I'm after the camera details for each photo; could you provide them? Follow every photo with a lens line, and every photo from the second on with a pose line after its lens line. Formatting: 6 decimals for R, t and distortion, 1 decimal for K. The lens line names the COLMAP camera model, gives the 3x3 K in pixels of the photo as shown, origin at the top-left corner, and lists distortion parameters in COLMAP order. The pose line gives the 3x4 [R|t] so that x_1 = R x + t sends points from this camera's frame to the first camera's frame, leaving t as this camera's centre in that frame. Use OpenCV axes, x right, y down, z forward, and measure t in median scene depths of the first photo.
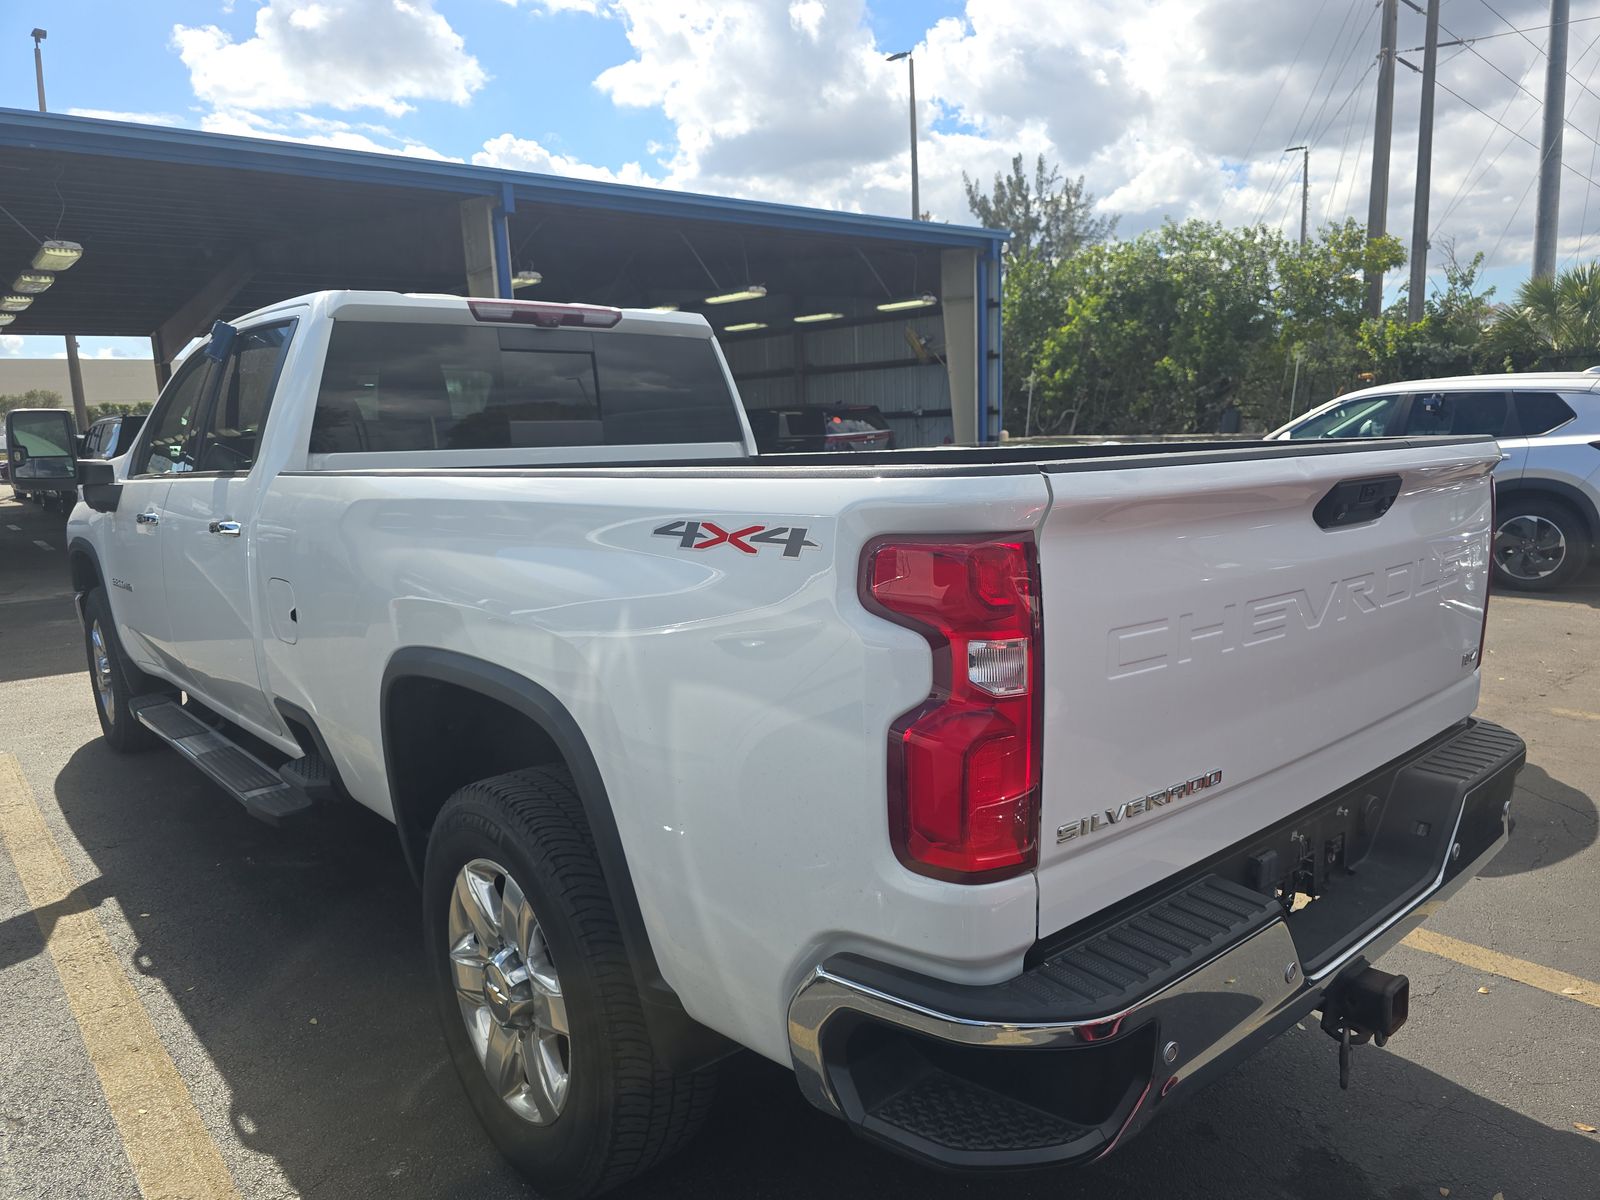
lens RADIAL K [[1115.2, 0, 800.0], [0, 1115.2, 600.0], [0, 0, 1]] dist [0.002394, -0.005022]
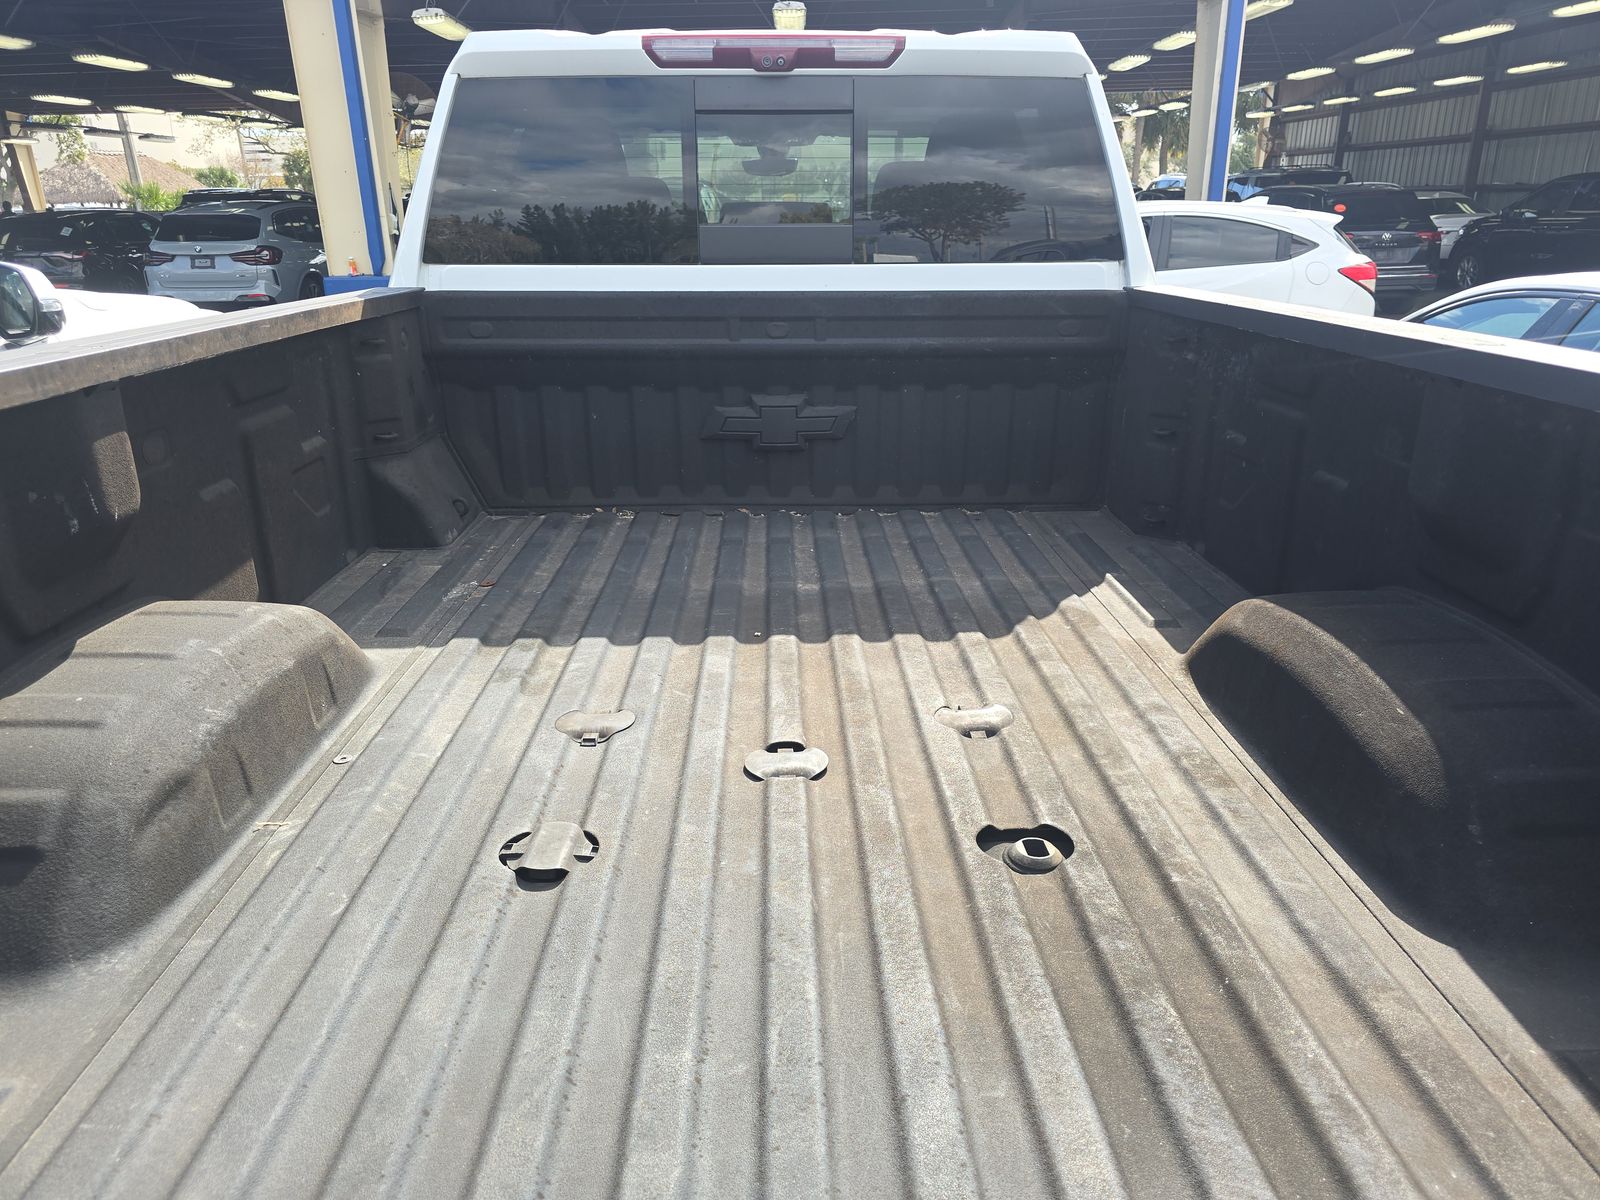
lens RADIAL K [[1092.2, 0, 814.1], [0, 1092.2, 606.0], [0, 0, 1]] dist [-0.003647, -0.007883]
pose [[0.773956, 0.236330, -0.587487, 0.233066], [-0.106054, 0.963019, 0.247681, -0.103120], [0.624296, -0.129389, 0.770398, 0.477121]]
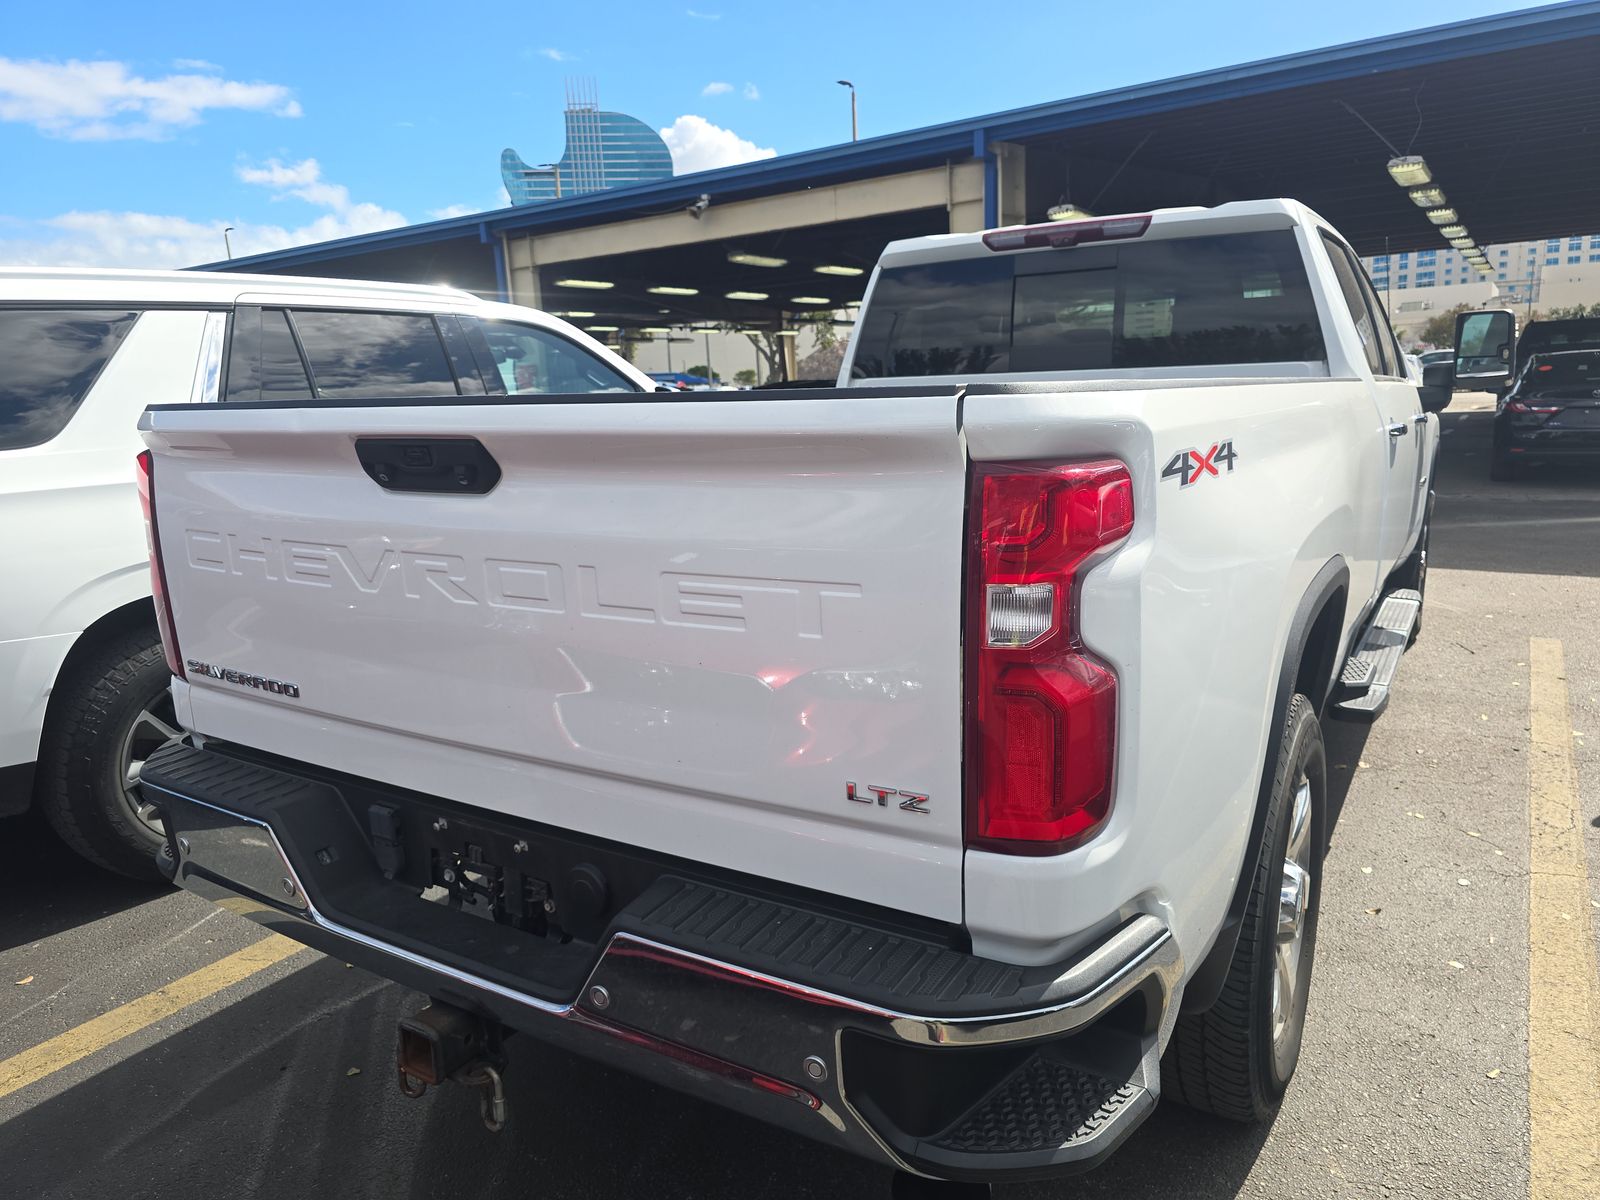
lens RADIAL K [[1083.4, 0, 797.0], [0, 1083.4, 622.5], [0, 0, 1]] dist [0.036450, -0.038487]
pose [[0.282171, 0.215228, -0.934910, 0.662600], [-0.113258, 0.975168, 0.190313, -0.076366], [0.952655, 0.052185, 0.299541, 0.496642]]
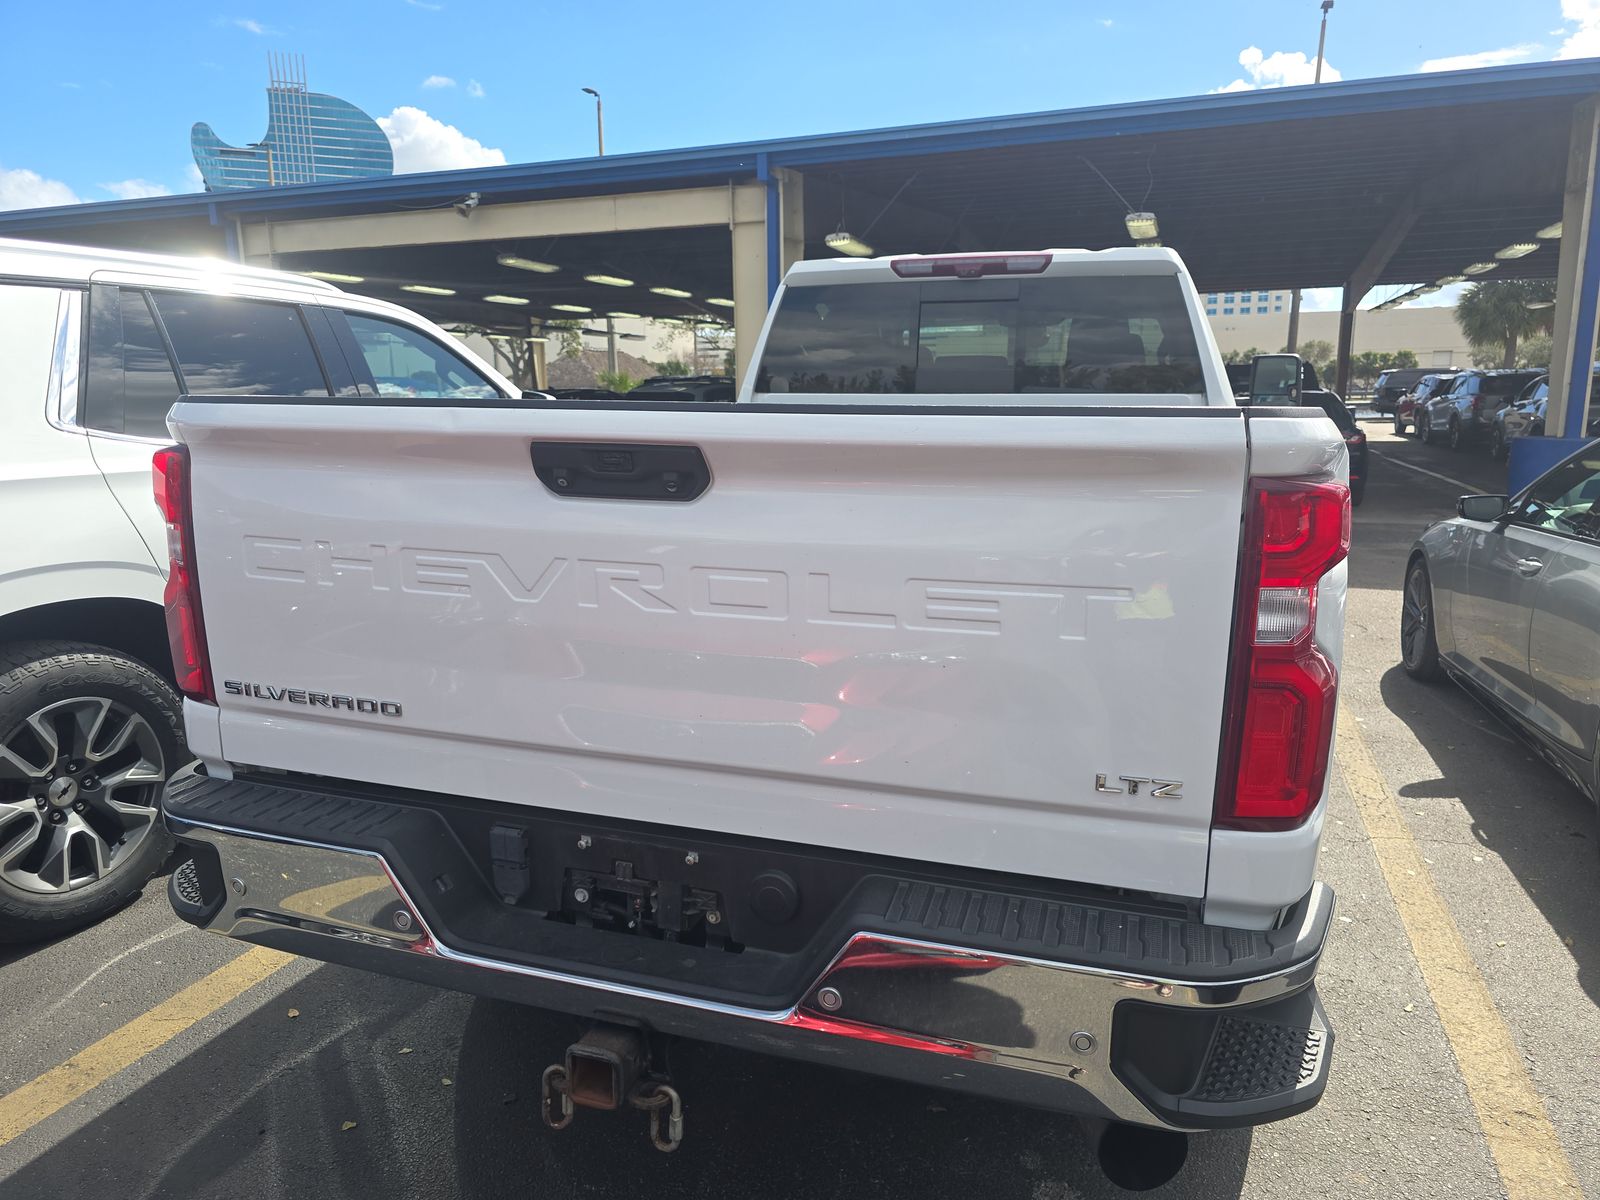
lens RADIAL K [[1083.4, 0, 797.0], [0, 1083.4, 622.5], [0, 0, 1]] dist [0.036450, -0.038487]
pose [[0.499123, 0.199380, -0.843282, 0.609251], [-0.140989, 0.978887, 0.147993, -0.054704], [0.854985, 0.045027, 0.516695, 0.340496]]
